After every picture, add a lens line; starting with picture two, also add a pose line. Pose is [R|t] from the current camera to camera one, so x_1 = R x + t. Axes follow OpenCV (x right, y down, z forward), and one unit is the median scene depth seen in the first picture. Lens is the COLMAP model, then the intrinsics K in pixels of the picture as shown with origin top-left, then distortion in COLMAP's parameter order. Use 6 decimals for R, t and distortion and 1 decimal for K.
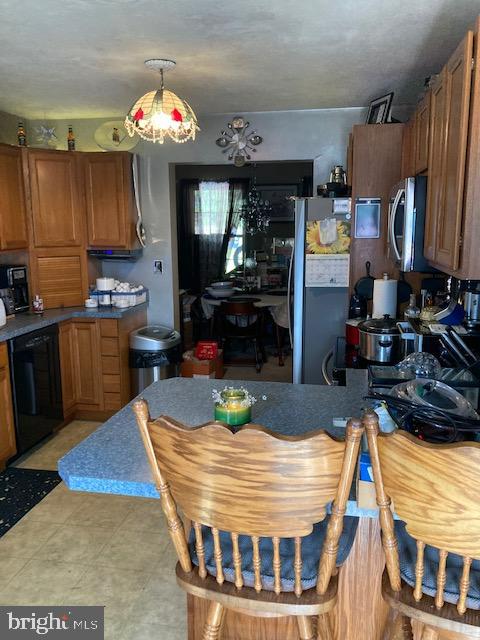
lens RADIAL K [[532.9, 0, 250.2], [0, 532.9, 329.7], [0, 0, 1]] dist [0.023571, -0.010090]
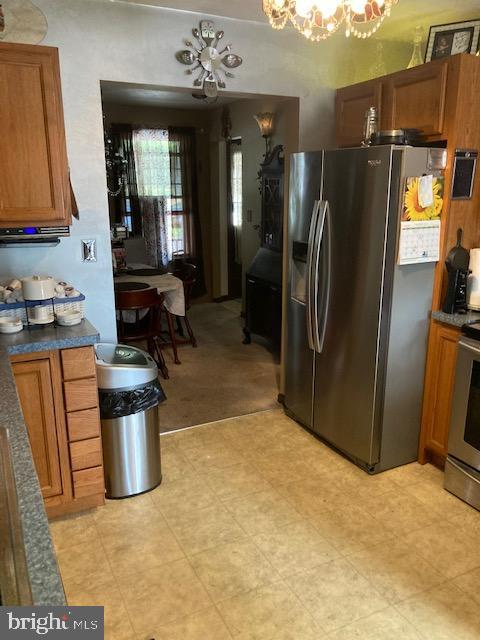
lens RADIAL K [[532.9, 0, 250.2], [0, 532.9, 329.7], [0, 0, 1]] dist [0.023571, -0.010090]
pose [[0.801760, -0.147846, 0.579071, -0.529030], [0.112841, 0.988940, 0.096257, -0.087490], [-0.586897, -0.011832, 0.809575, 0.510212]]
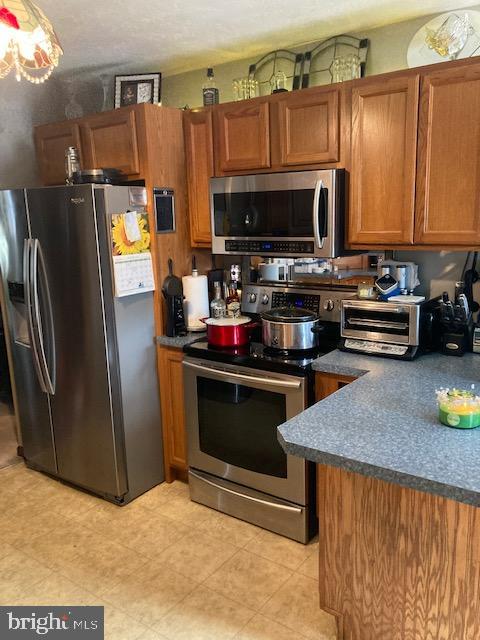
lens RADIAL K [[532.9, 0, 250.2], [0, 532.9, 329.7], [0, 0, 1]] dist [0.023571, -0.010090]
pose [[0.435846, -0.193839, 0.878900, -0.522203], [0.205255, 0.972206, 0.112632, -0.083381], [-0.876304, 0.131309, 0.463518, 0.470670]]
